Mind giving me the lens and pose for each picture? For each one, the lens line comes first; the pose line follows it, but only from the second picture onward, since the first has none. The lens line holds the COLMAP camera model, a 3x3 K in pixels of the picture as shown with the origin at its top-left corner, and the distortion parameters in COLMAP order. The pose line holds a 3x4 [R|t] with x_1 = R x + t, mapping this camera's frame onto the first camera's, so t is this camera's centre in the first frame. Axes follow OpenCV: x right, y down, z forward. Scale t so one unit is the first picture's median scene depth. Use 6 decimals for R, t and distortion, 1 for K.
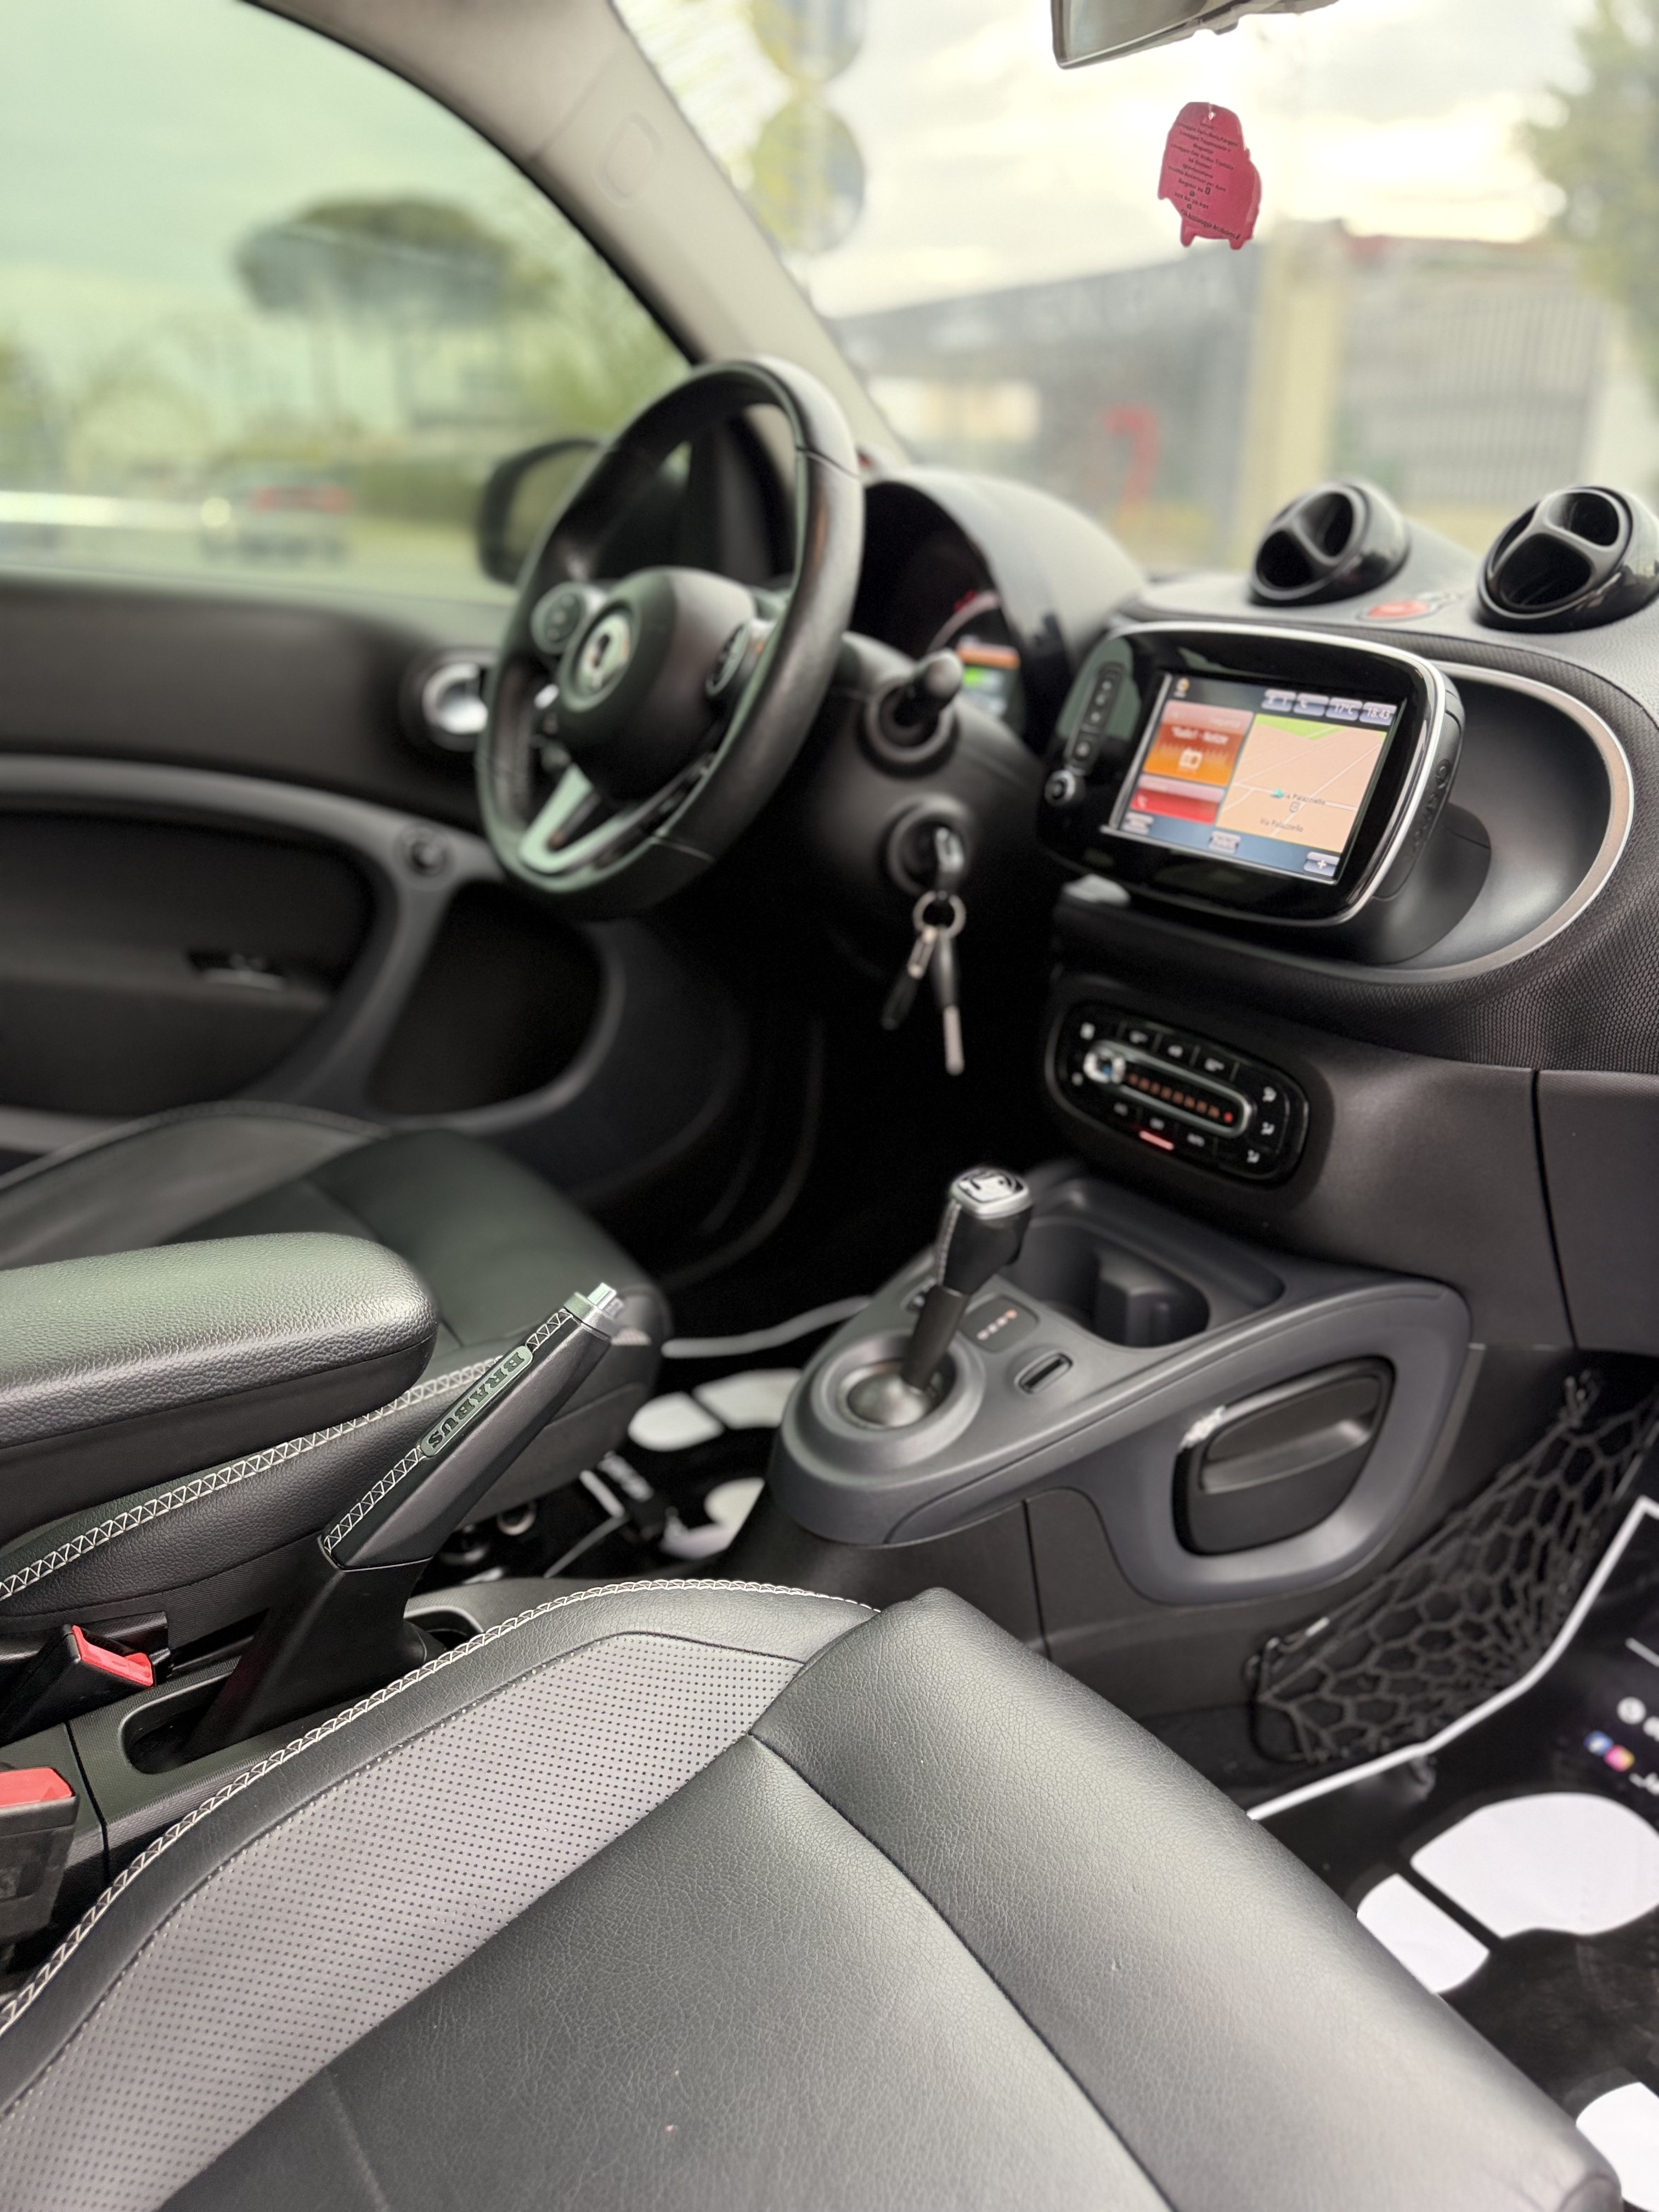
lens RADIAL K [[1743.9, 0, 829.5], [0, 1743.9, 1106.0], [0, 0, 1]] dist [0.050735, -0.078065]
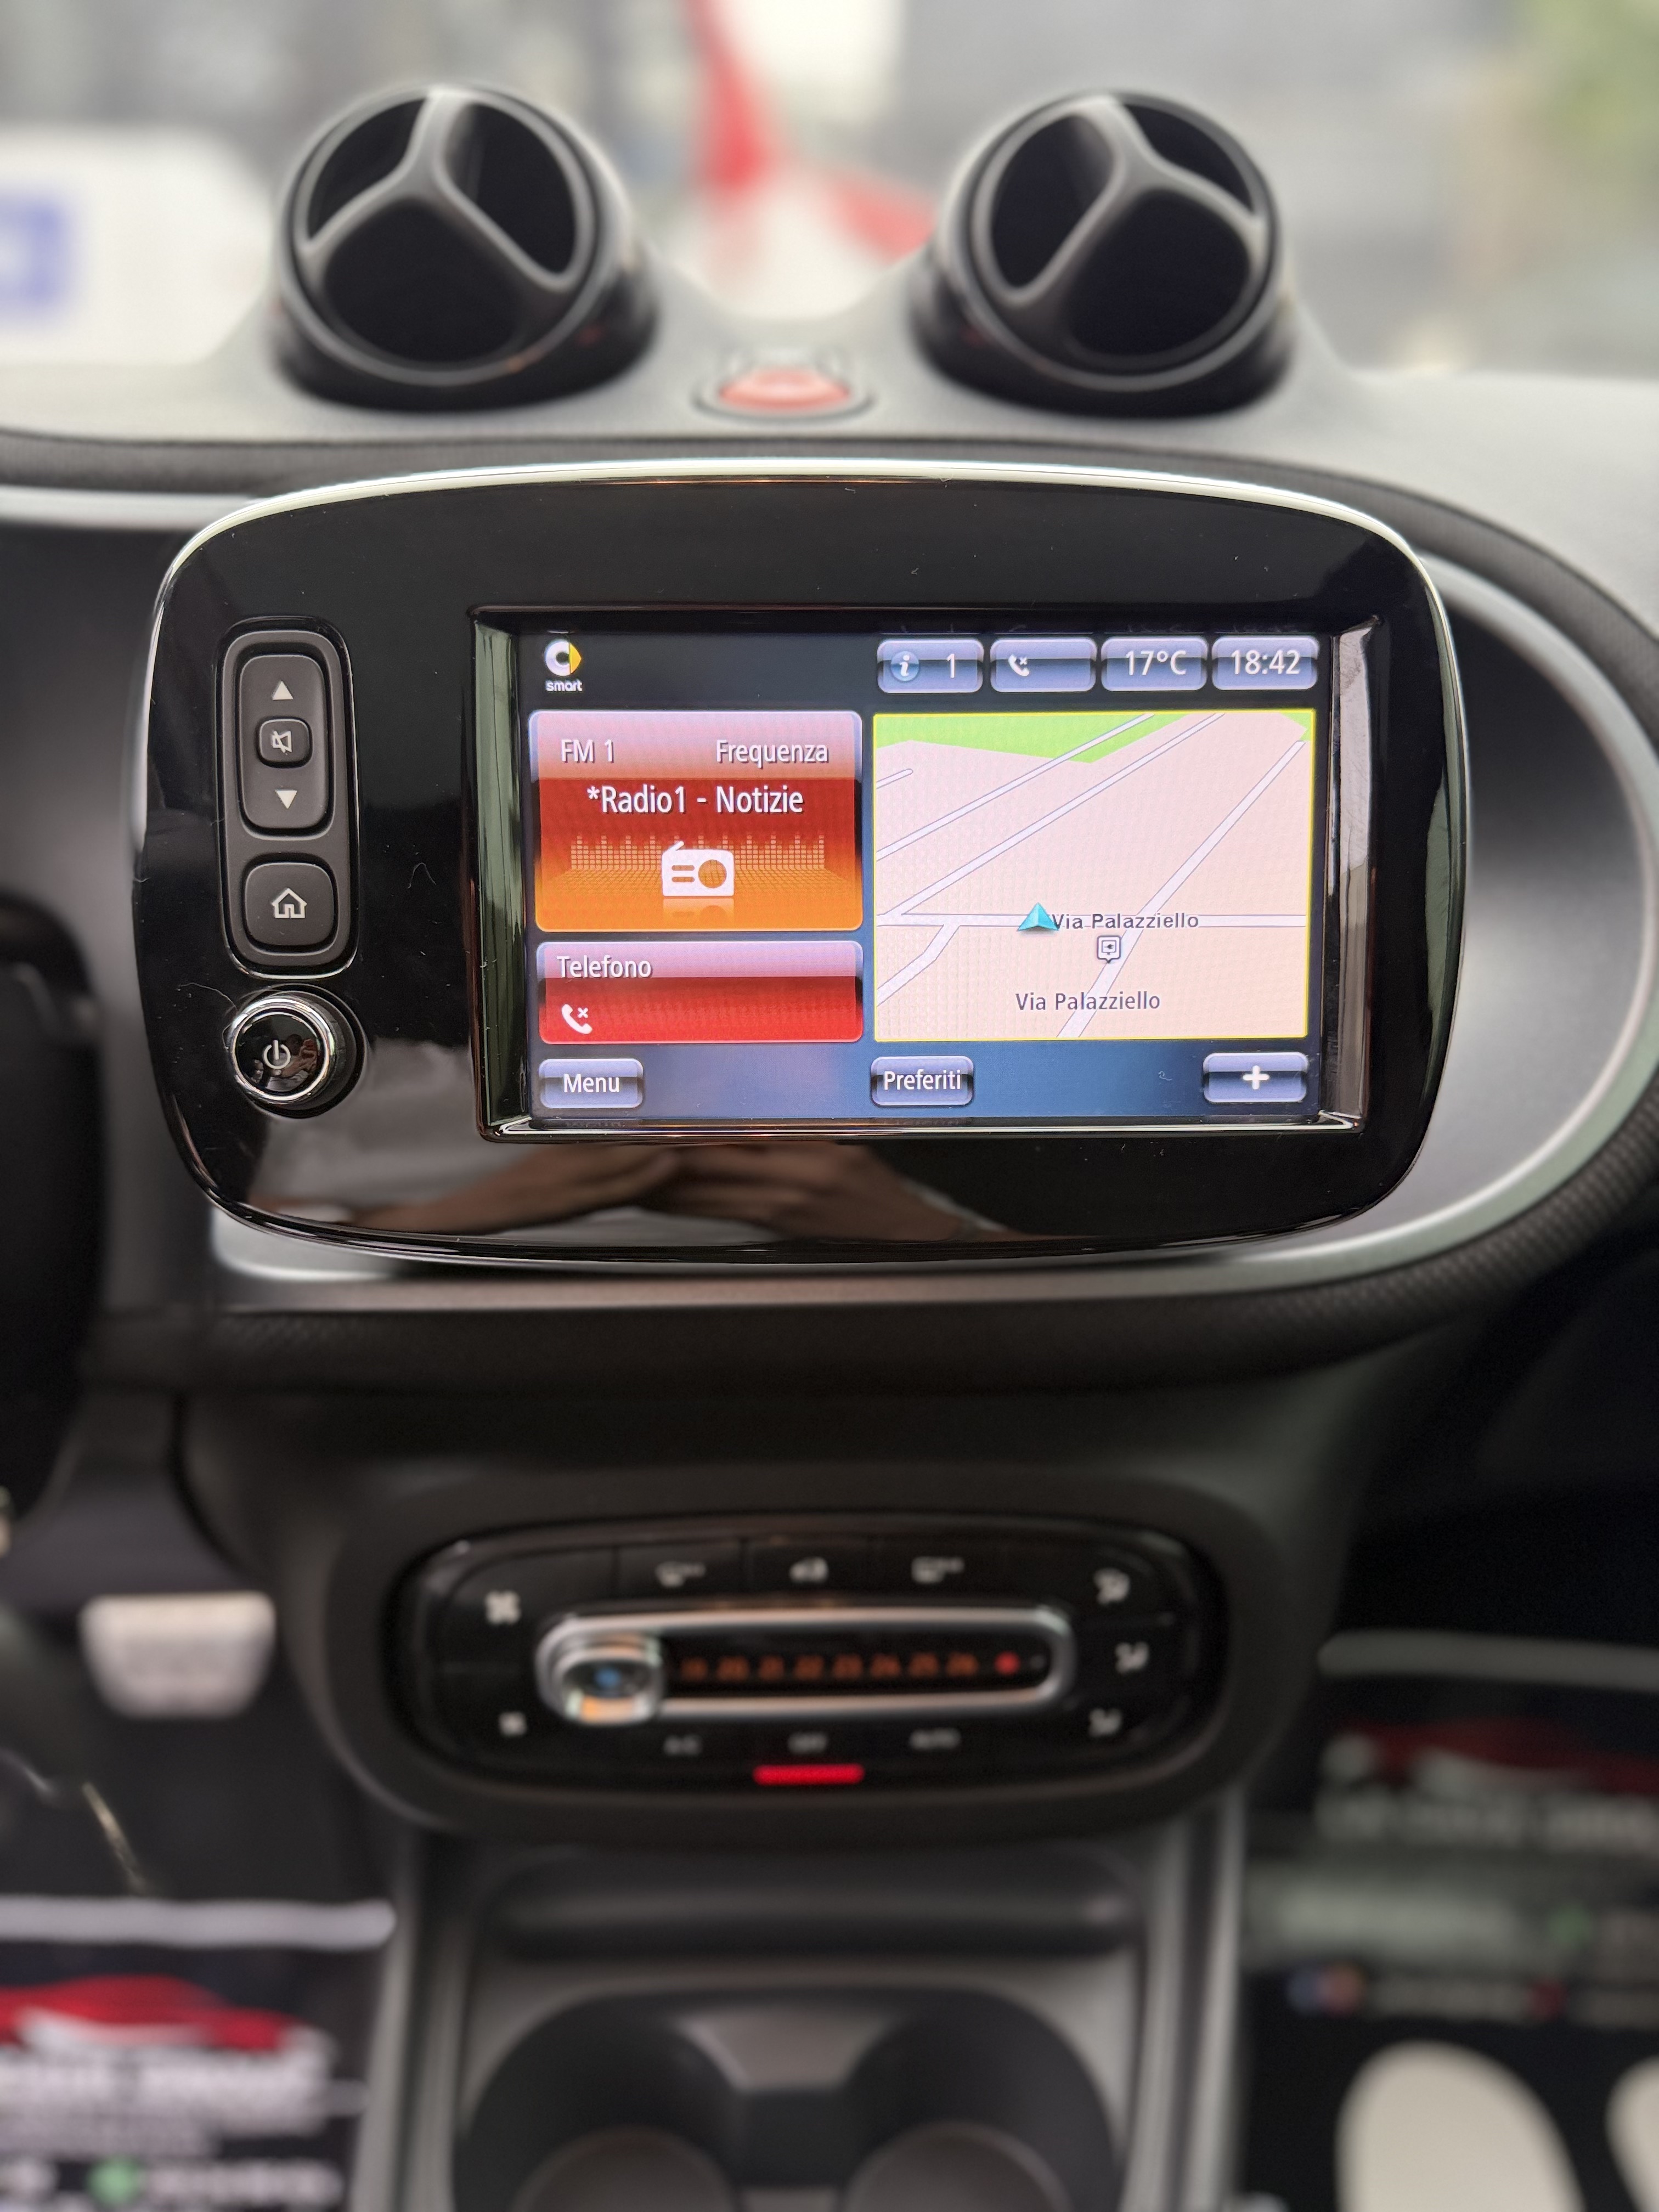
lens RADIAL K [[1743.9, 0, 829.5], [0, 1743.9, 1106.0], [0, 0, 1]] dist [0.050735, -0.078065]
pose [[0.565594, -0.388774, 0.727295, -0.049106], [0.286643, 0.919598, 0.268656, -0.246774], [-0.773265, 0.056524, 0.631558, 0.783379]]
